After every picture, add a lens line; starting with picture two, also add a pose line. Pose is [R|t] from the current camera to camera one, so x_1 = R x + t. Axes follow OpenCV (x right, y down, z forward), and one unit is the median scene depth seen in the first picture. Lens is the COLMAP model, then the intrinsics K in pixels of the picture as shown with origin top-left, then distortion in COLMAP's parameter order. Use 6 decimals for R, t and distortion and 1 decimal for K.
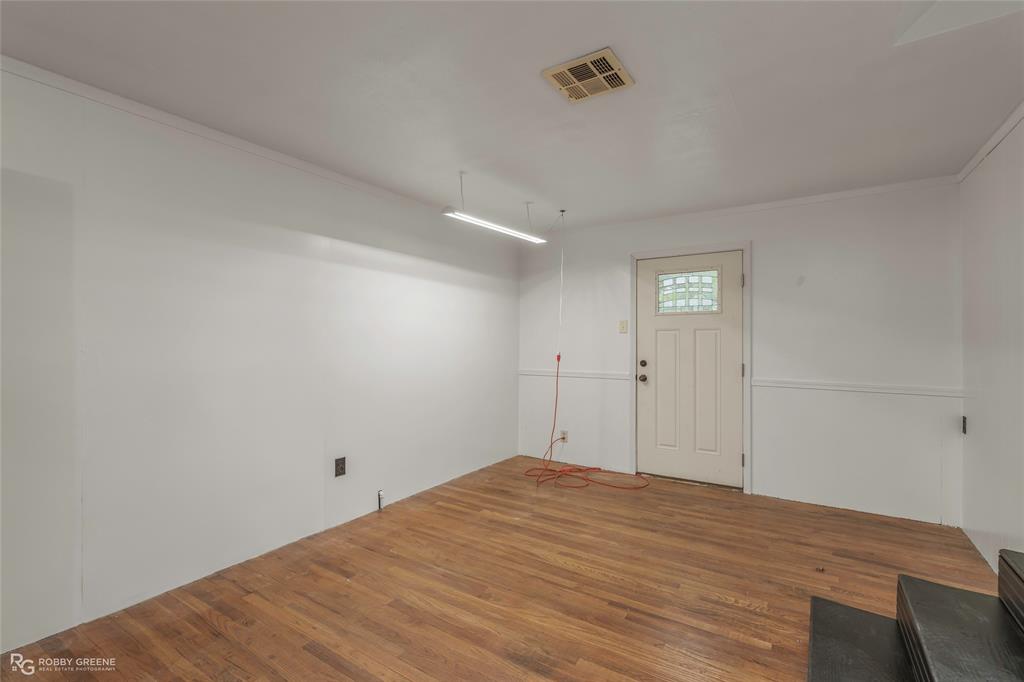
lens RADIAL K [[462.3, 0, 529.2], [0, 462.3, 338.7], [0, 0, 1]] dist [-0.013771, 0.002805]
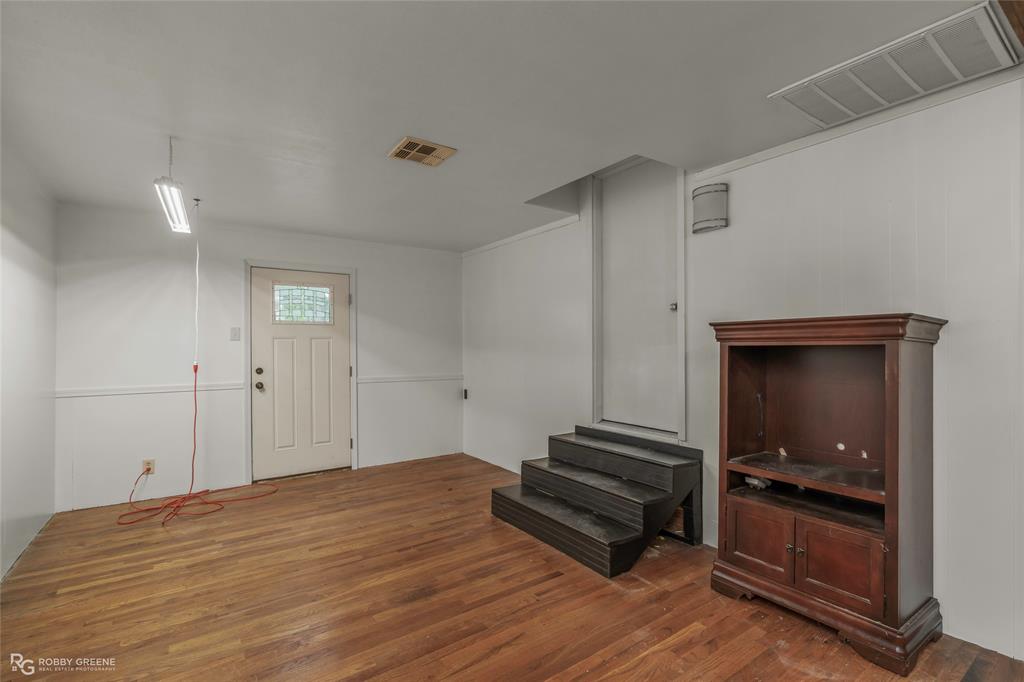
lens RADIAL K [[462.3, 0, 511.4], [0, 462.3, 347.5], [0, 0, 1]] dist [-0.013771, 0.002805]
pose [[0.372012, -0.004972, 0.928215, -0.518753], [0.003242, 0.999987, 0.004058, 0.000412], [-0.928222, 0.001499, 0.372023, 0.129836]]
